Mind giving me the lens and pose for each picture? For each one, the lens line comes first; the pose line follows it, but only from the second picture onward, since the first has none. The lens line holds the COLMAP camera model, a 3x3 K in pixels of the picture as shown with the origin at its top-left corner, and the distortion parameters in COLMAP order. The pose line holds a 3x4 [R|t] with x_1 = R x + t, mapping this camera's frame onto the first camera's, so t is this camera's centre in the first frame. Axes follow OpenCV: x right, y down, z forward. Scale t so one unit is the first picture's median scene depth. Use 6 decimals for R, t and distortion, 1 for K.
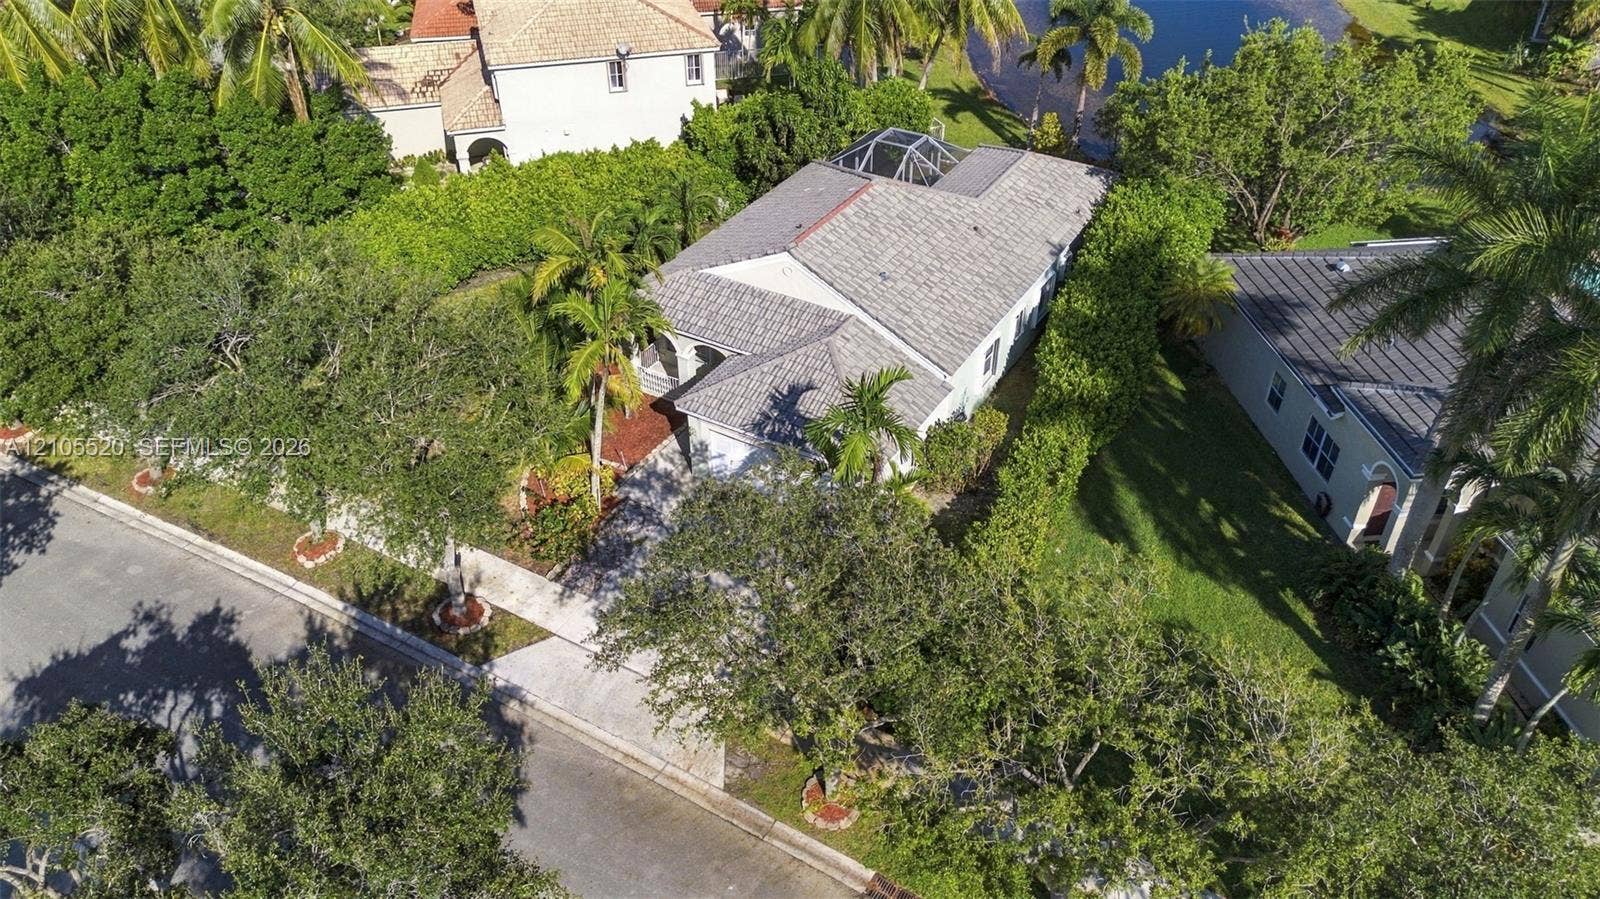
lens RADIAL K [[1227.1, 0, 800.0], [0, 1227.1, 449.5], [0, 0, 1]] dist [0.072761, -0.089641]
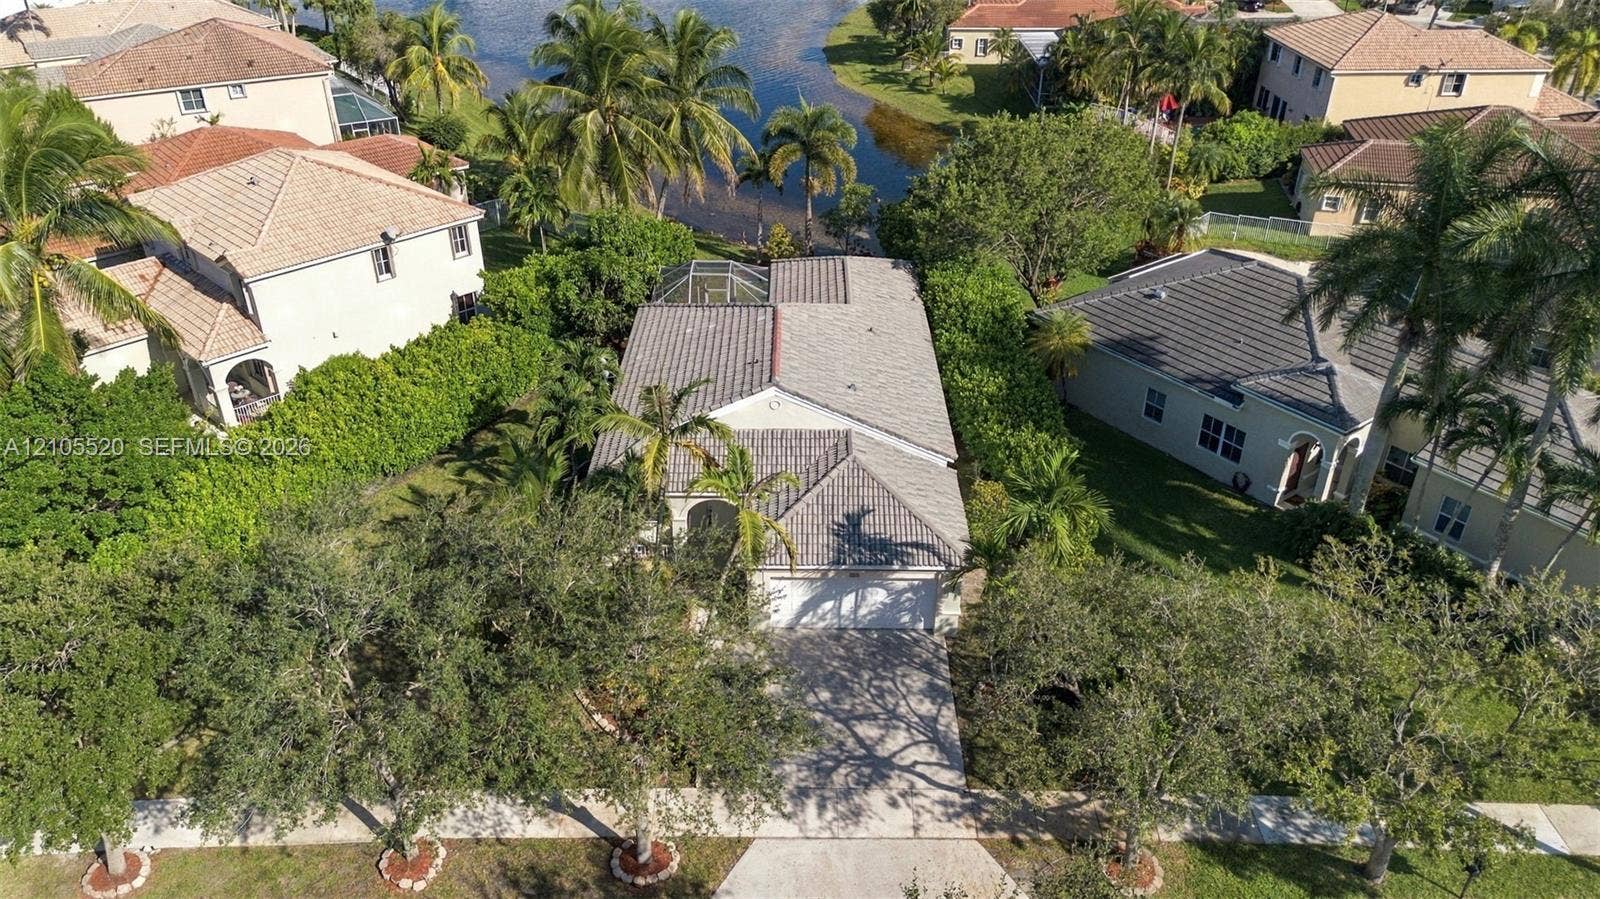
lens RADIAL K [[1227.1, 0, 800.0], [0, 1227.1, 449.5], [0, 0, 1]] dist [0.072761, -0.089641]
pose [[0.849504, -0.254021, 0.462403, -0.389222], [0.298559, 0.954080, -0.024374, -0.067882], [-0.434978, 0.158760, 0.886335, 0.102167]]
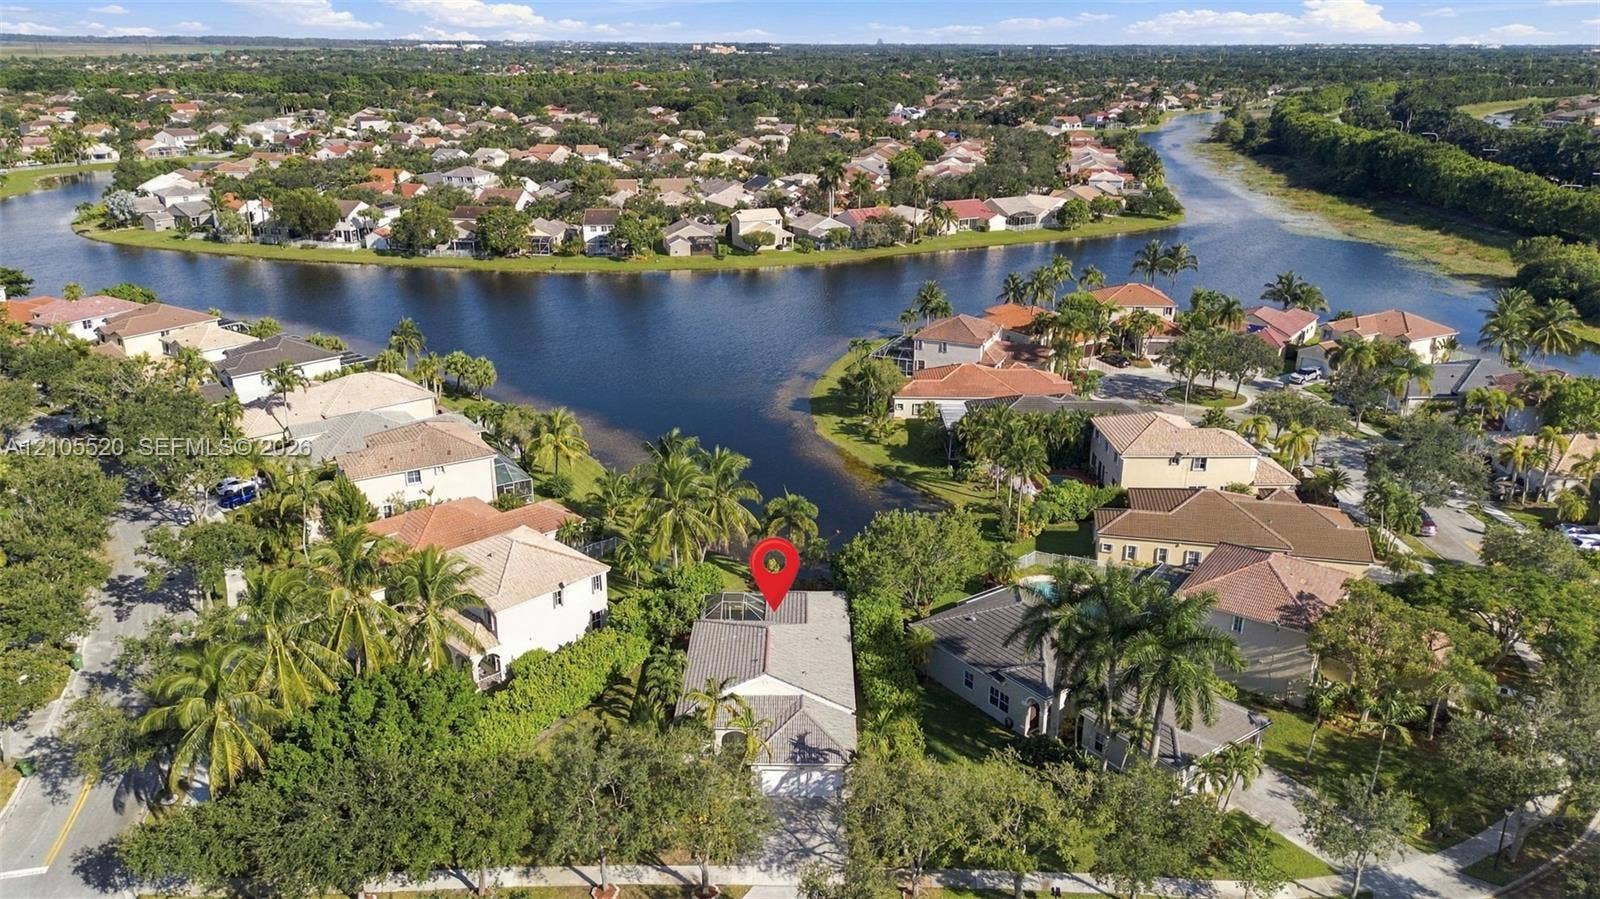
lens RADIAL K [[1256.4, 0, 848.9], [0, 1256.4, 446.9], [0, 0, 1]] dist [0.093056, 0.000976]
pose [[0.833286, -0.156014, 0.530372, -0.796693], [0.289534, 0.940421, -0.178263, -0.084141], [-0.470962, 0.302105, 0.828811, -0.771972]]
